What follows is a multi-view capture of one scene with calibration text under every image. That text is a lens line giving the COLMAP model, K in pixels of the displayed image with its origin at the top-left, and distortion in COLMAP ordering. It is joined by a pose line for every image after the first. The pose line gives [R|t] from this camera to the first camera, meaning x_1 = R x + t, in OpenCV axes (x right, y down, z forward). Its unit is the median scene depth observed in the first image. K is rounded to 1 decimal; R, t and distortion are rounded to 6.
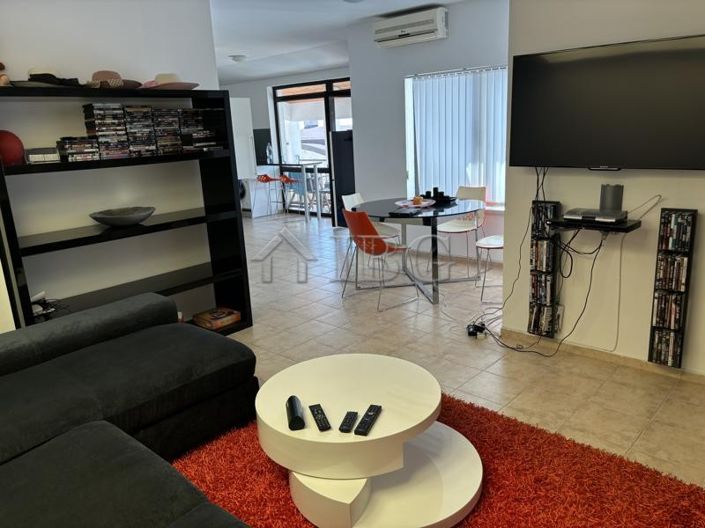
lens RADIAL K [[532.1, 0, 356.5], [0, 532.1, 268.8], [0, 0, 1]] dist [0.060555, -0.006104]
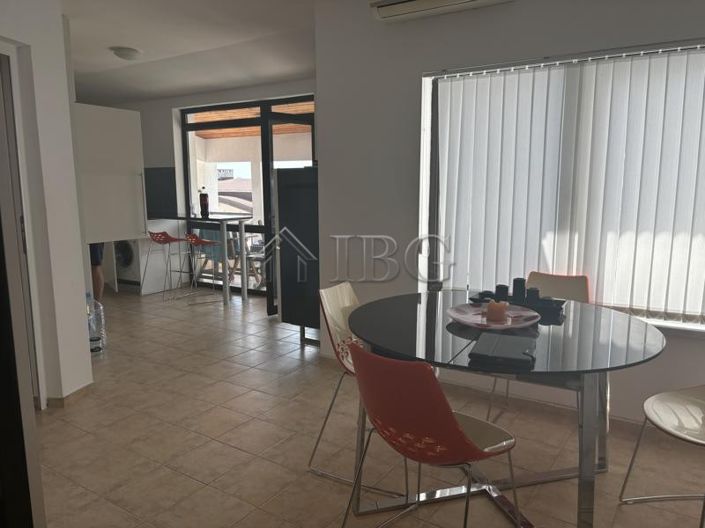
lens RADIAL K [[532.1, 0, 354.5], [0, 532.1, 256.4], [0, 0, 1]] dist [0.060555, -0.006104]
pose [[0.986635, 0.021842, 0.161474, -0.042394], [-0.001529, 0.992172, -0.124867, -0.062001], [-0.162937, 0.122951, 0.978946, 0.304173]]
